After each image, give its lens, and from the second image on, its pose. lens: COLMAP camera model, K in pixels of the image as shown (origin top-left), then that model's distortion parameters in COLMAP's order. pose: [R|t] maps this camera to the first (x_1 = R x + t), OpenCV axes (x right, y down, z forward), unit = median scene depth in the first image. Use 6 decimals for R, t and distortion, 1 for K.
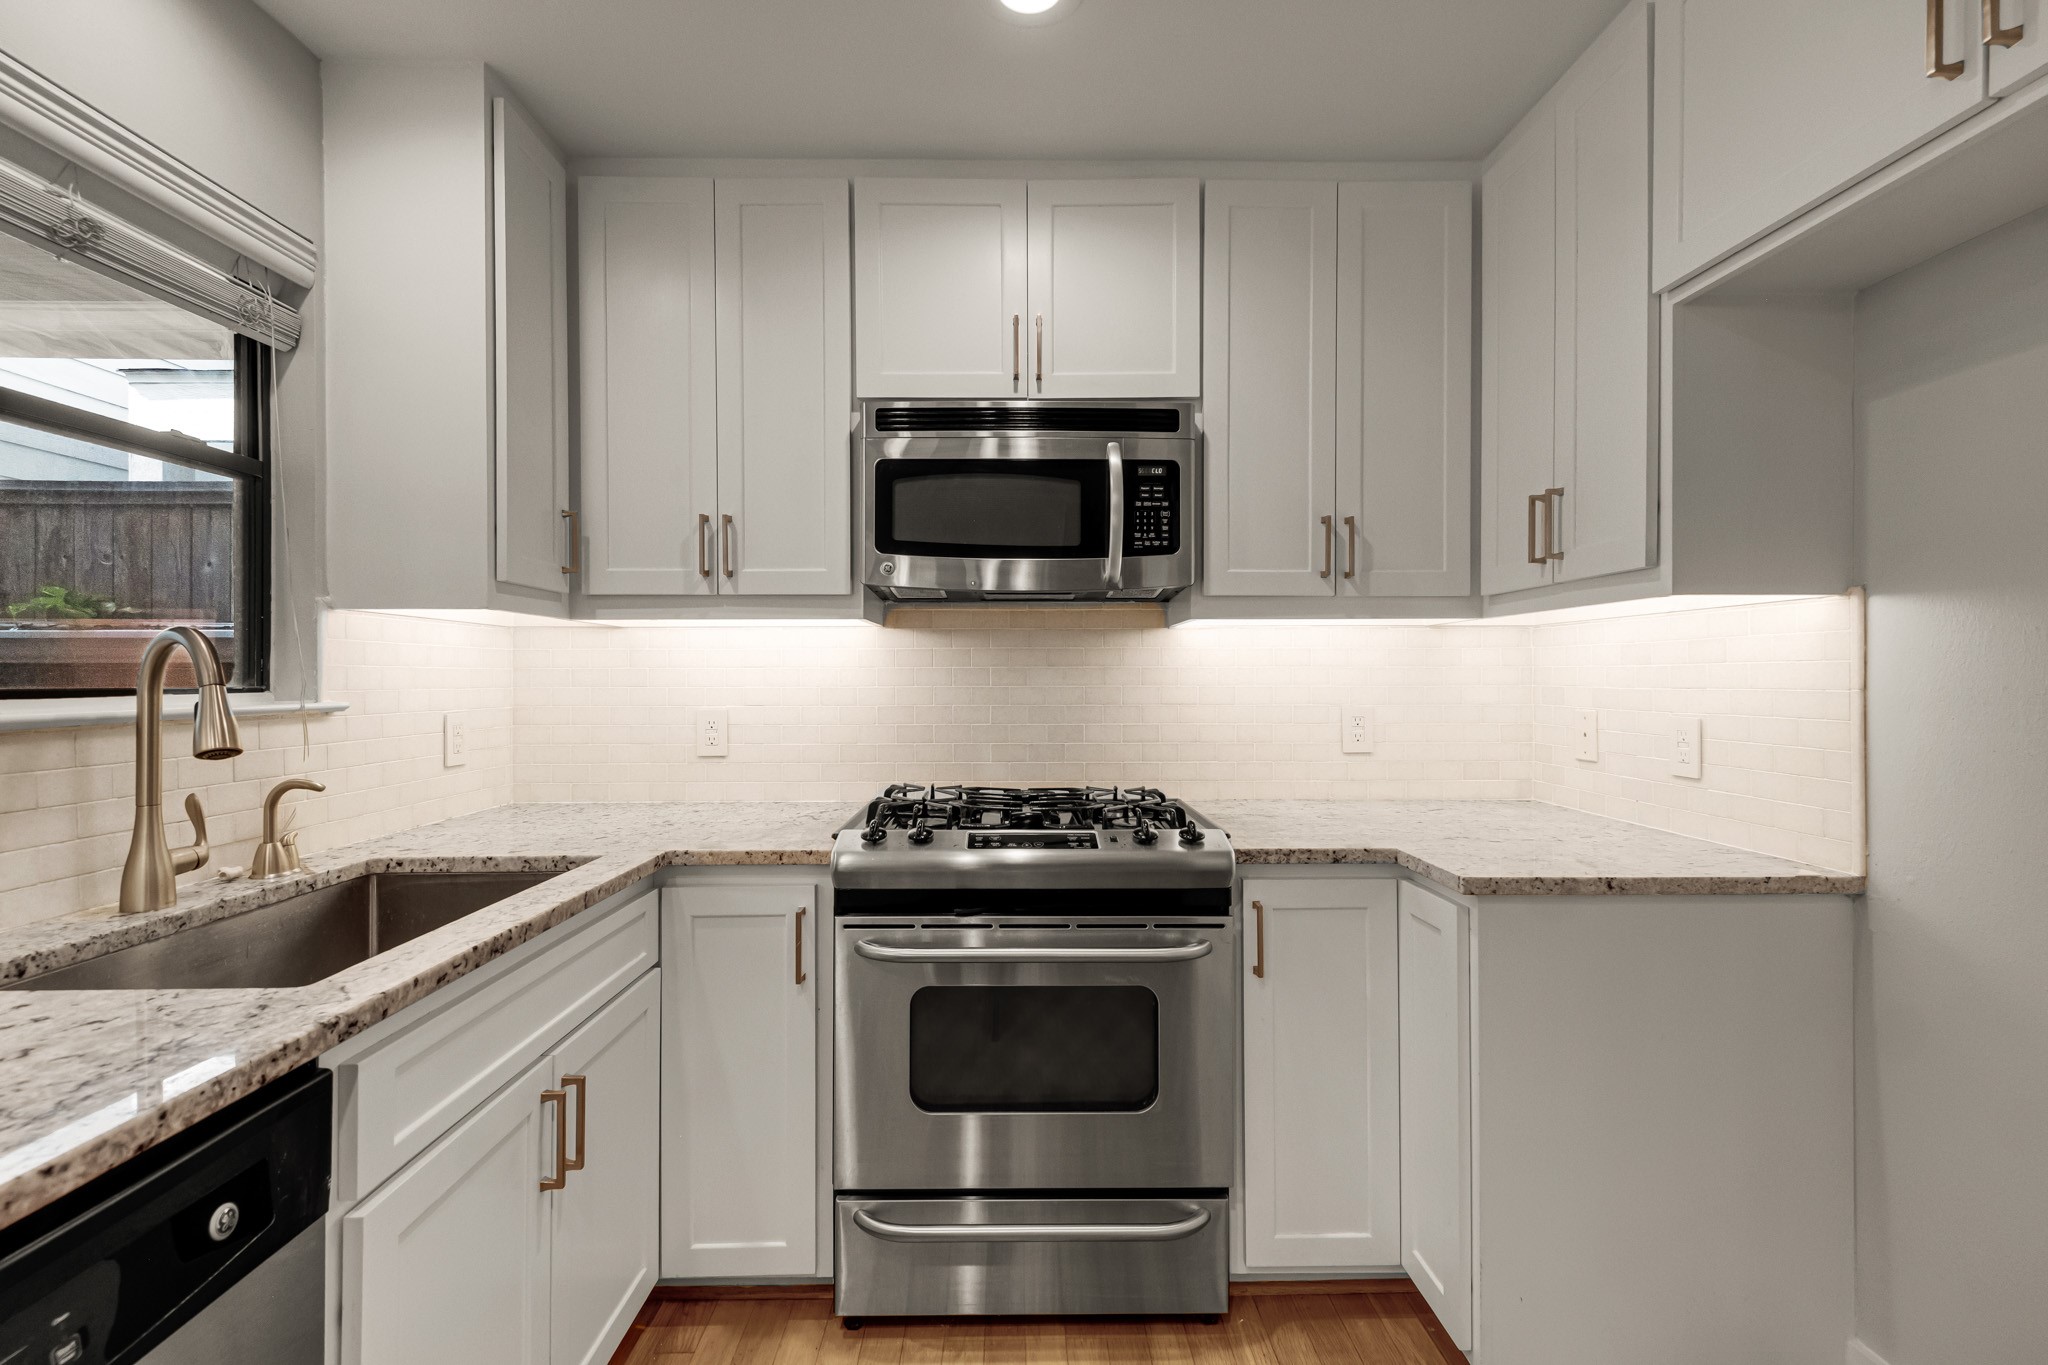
lens RADIAL K [[883.9, 0, 1019.0], [0, 883.9, 681.6], [0, 0, 1]] dist [0.018098, -0.006832]
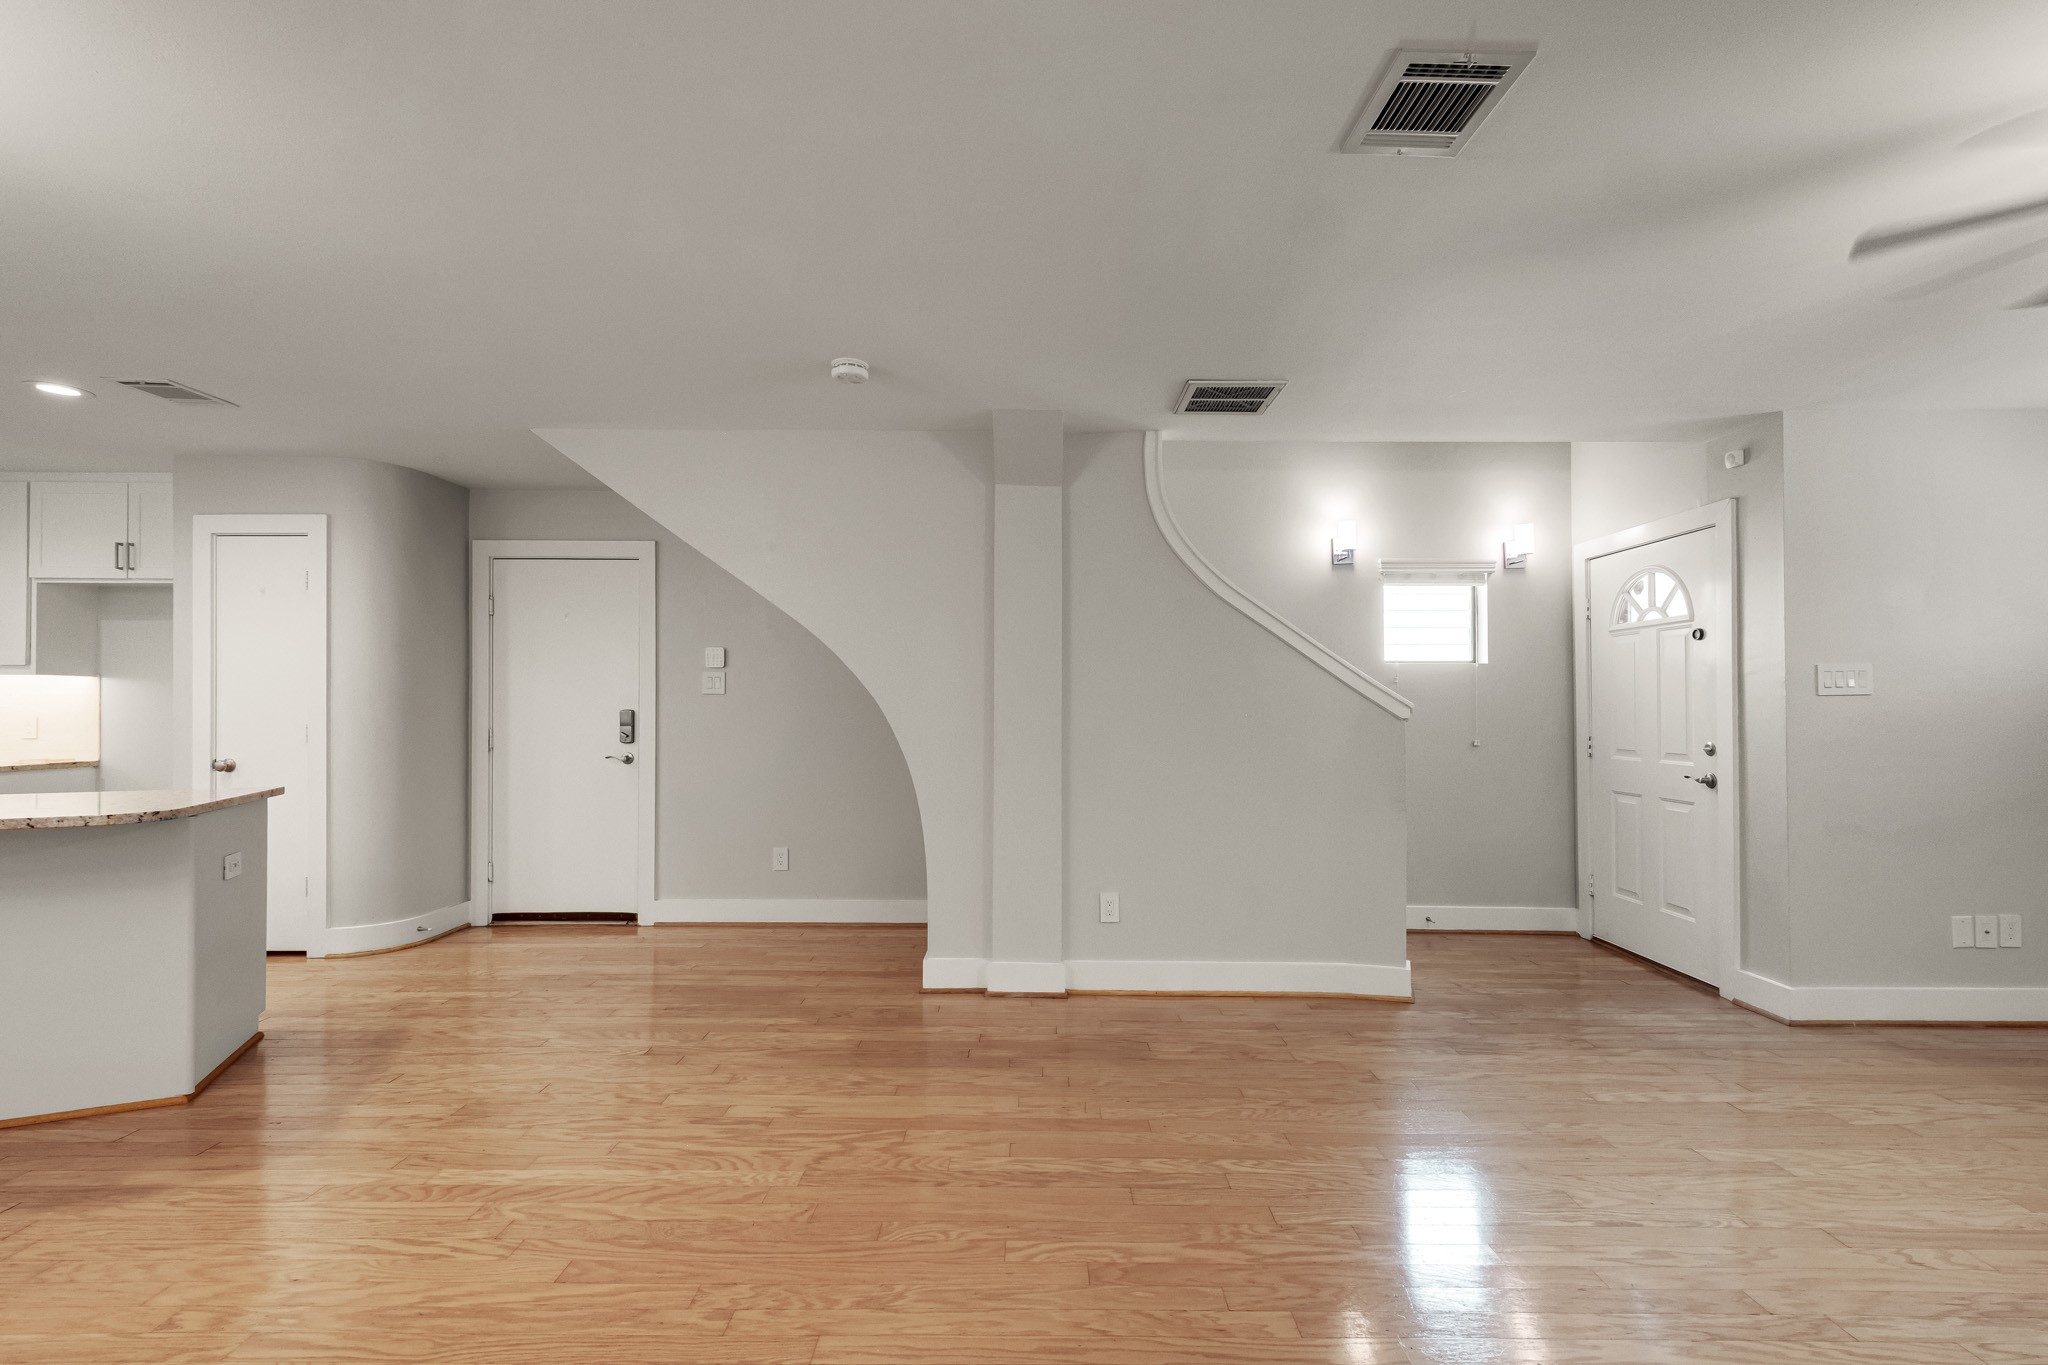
lens RADIAL K [[888.9, 0, 1026.1], [0, 888.9, 697.2], [0, 0, 1]] dist [0.018091, -0.007062]
pose [[0.017326, 0.009257, 0.999807, -1.904497], [0.001699, 0.999955, -0.009288, 0.012843], [-0.999848, 0.001860, 0.017310, -2.039390]]
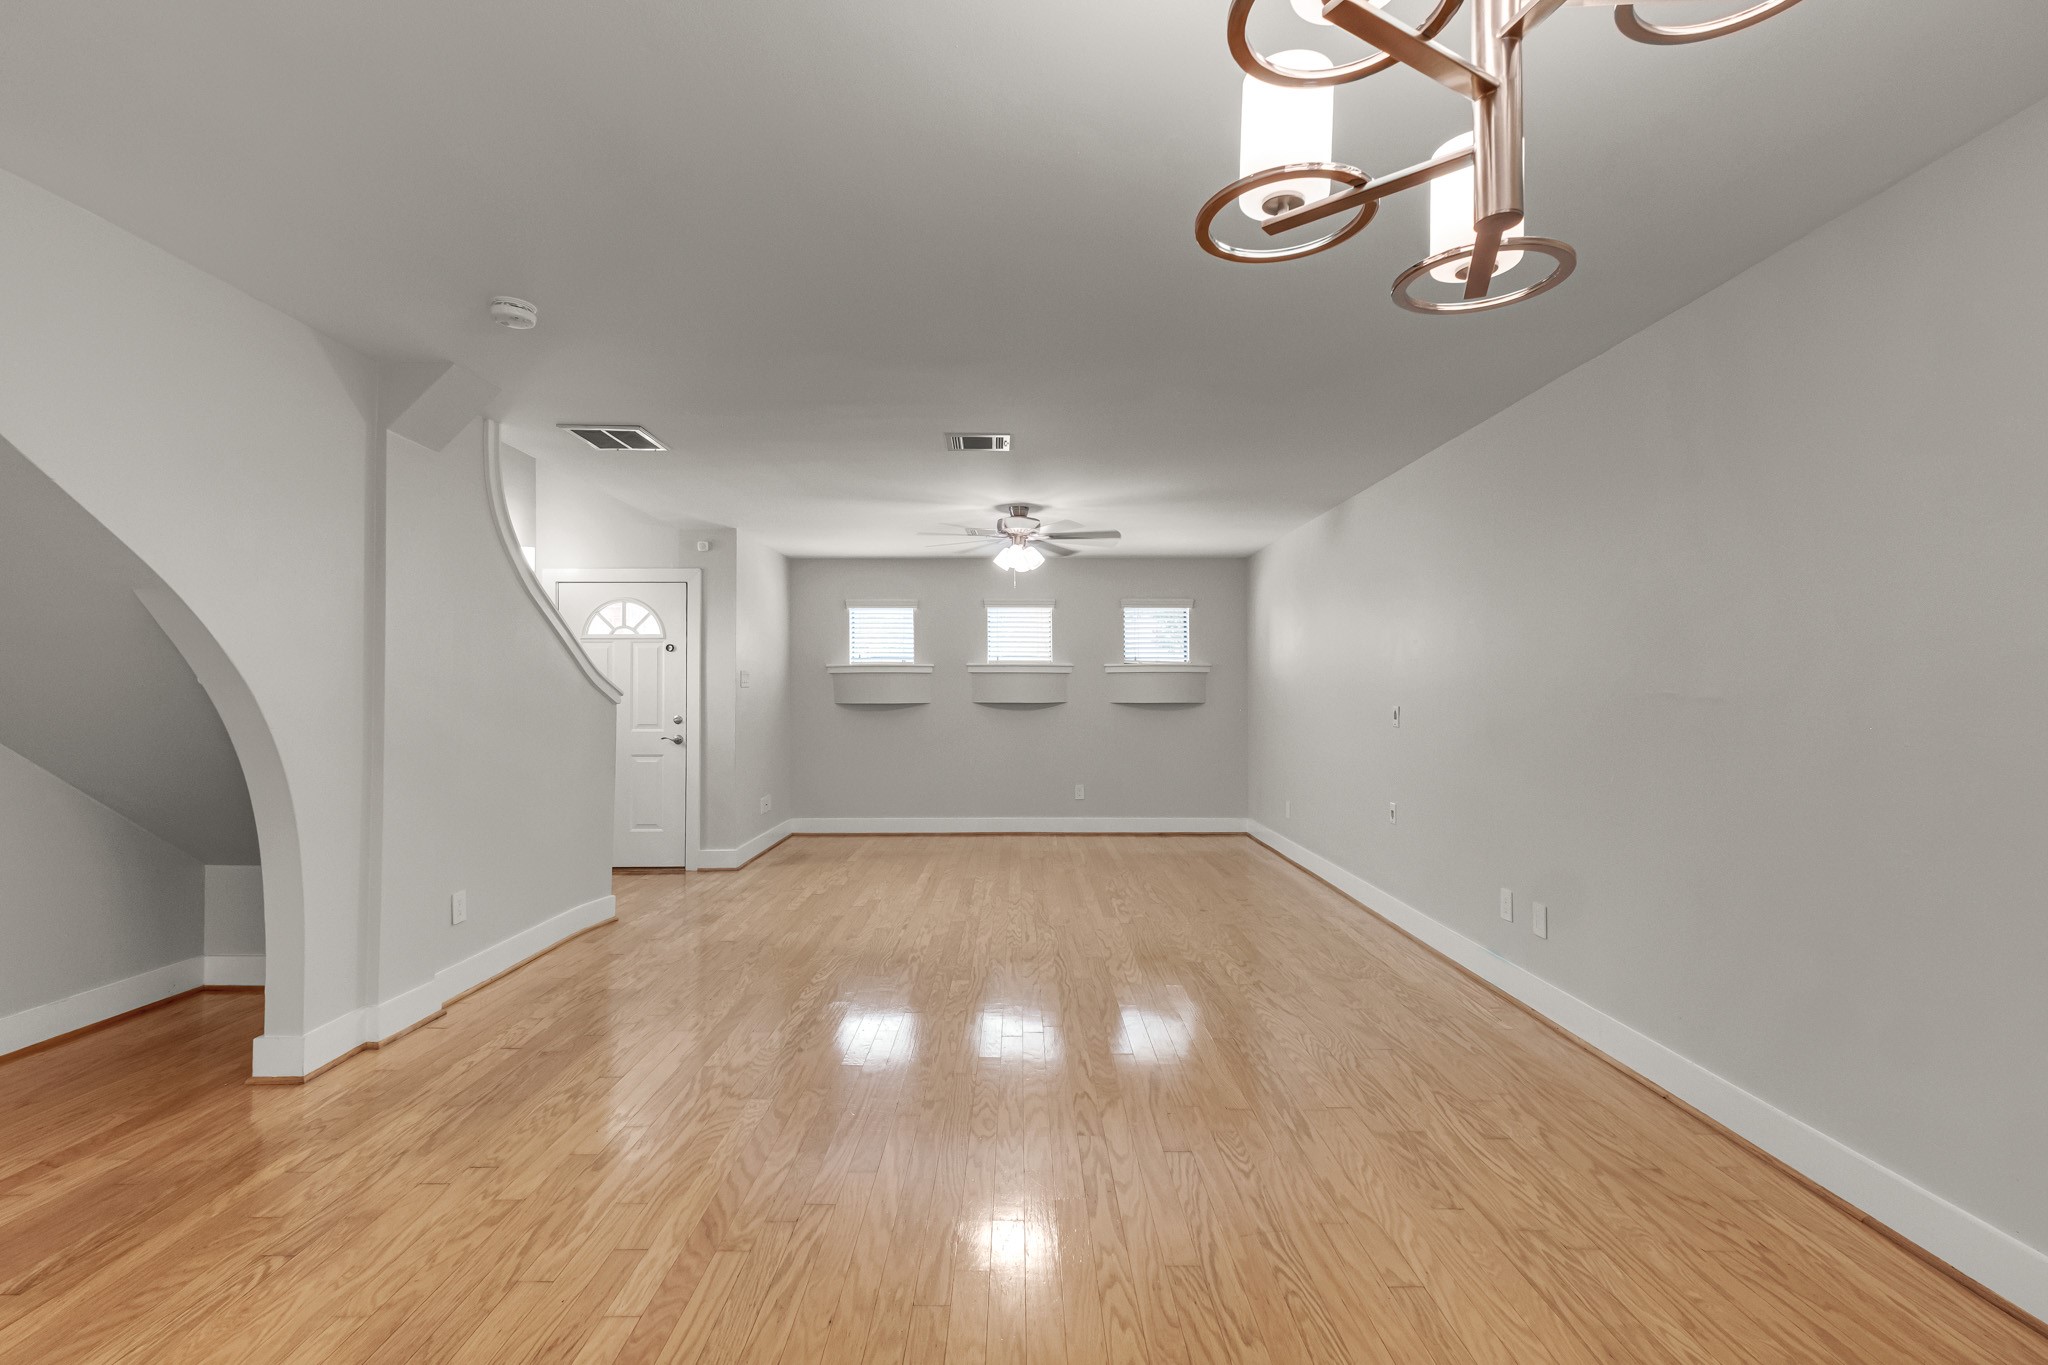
lens RADIAL K [[891.7, 0, 1019.8], [0, 891.7, 676.3], [0, 0, 1]] dist [0.017683, -0.006701]
pose [[-0.999926, 0.000671, 0.012140, -1.101244], [0.000485, 0.999884, -0.015251, 0.005033], [-0.012148, -0.015244, -0.999810, -0.245298]]
